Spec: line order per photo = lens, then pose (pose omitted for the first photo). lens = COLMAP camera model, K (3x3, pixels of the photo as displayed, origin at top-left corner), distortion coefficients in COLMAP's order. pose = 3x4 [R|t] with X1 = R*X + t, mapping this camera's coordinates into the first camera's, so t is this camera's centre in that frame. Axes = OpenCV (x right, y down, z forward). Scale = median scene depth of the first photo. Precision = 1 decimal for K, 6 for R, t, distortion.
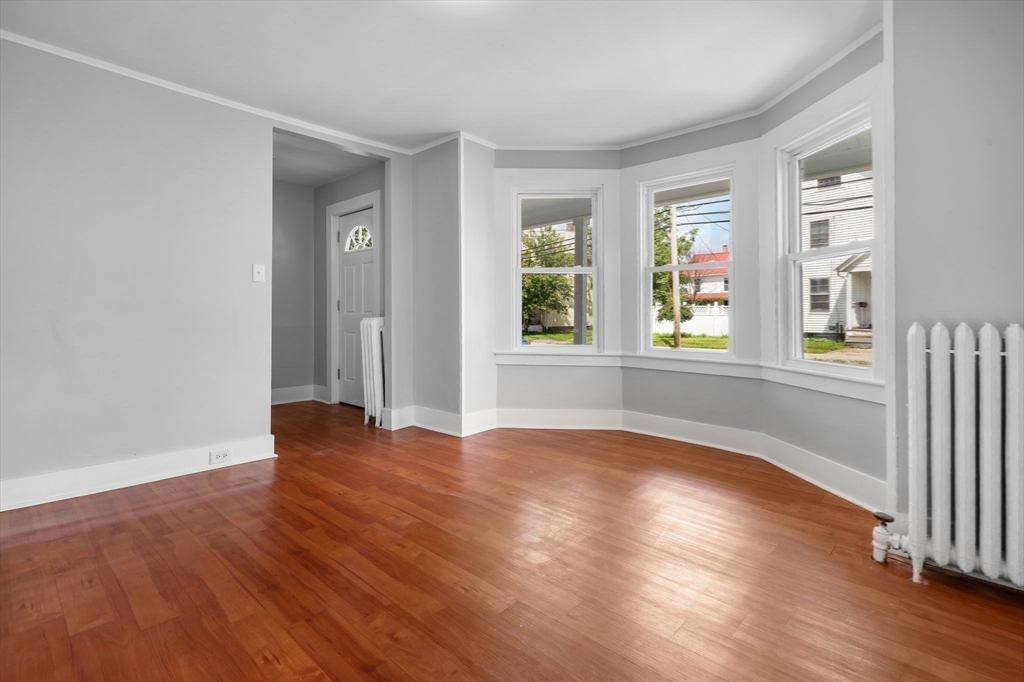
lens RADIAL K [[476.4, 0, 508.0], [0, 476.4, 314.3], [0, 0, 1]] dist [-0.004682, -0.001050]
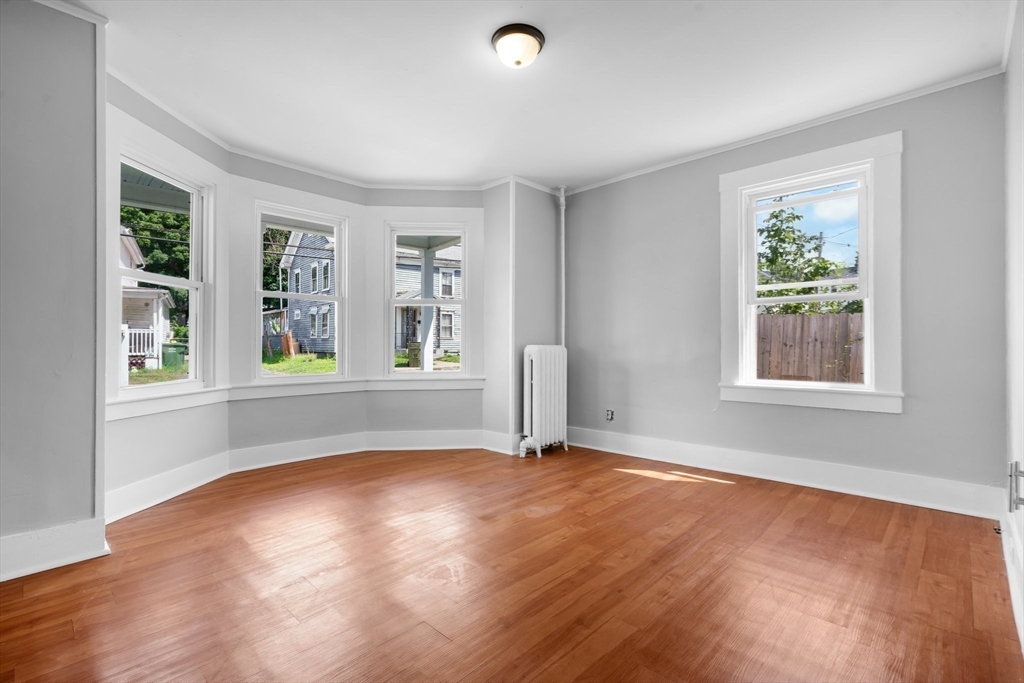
lens RADIAL K [[476.4, 0, 507.3], [0, 476.4, 340.5], [0, 0, 1]] dist [-0.004682, -0.001050]
pose [[0.016281, 0.002524, 0.999864, -0.808678], [-0.002881, 0.999993, -0.002478, 0.000396], [-0.999863, -0.002841, 0.016288, 0.621768]]
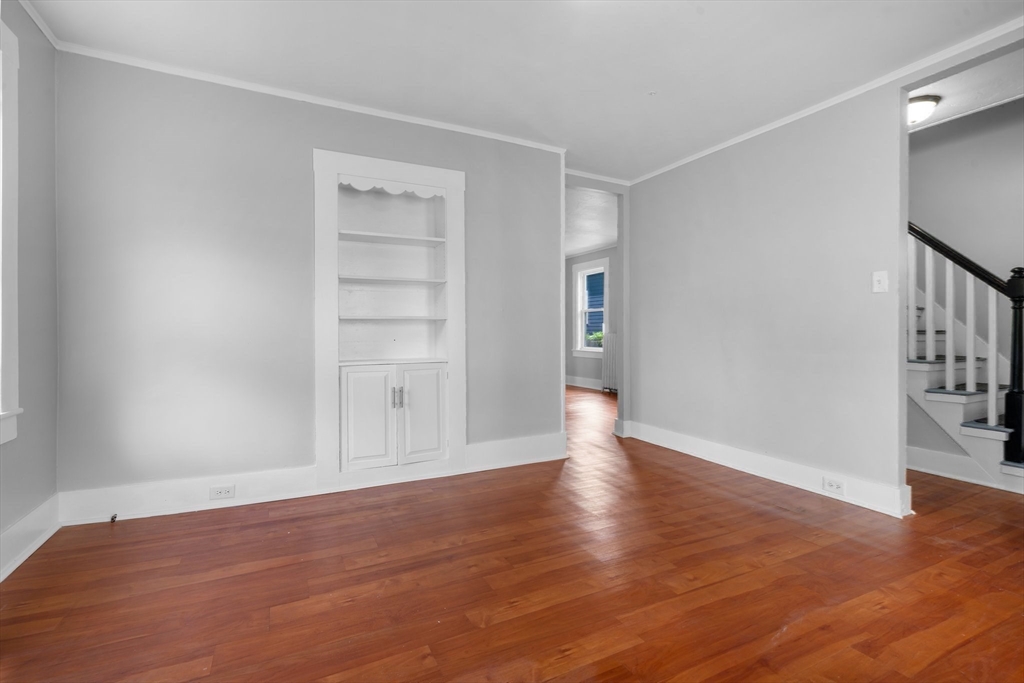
lens RADIAL K [[476.4, 0, 517.1], [0, 476.4, 333.4], [0, 0, 1]] dist [-0.004682, -0.001050]
pose [[-0.324482, 0.005458, -0.945876, 0.474915], [-0.000581, 0.999982, 0.005970, -0.003887], [0.945892, 0.002486, -0.324473, 0.726059]]
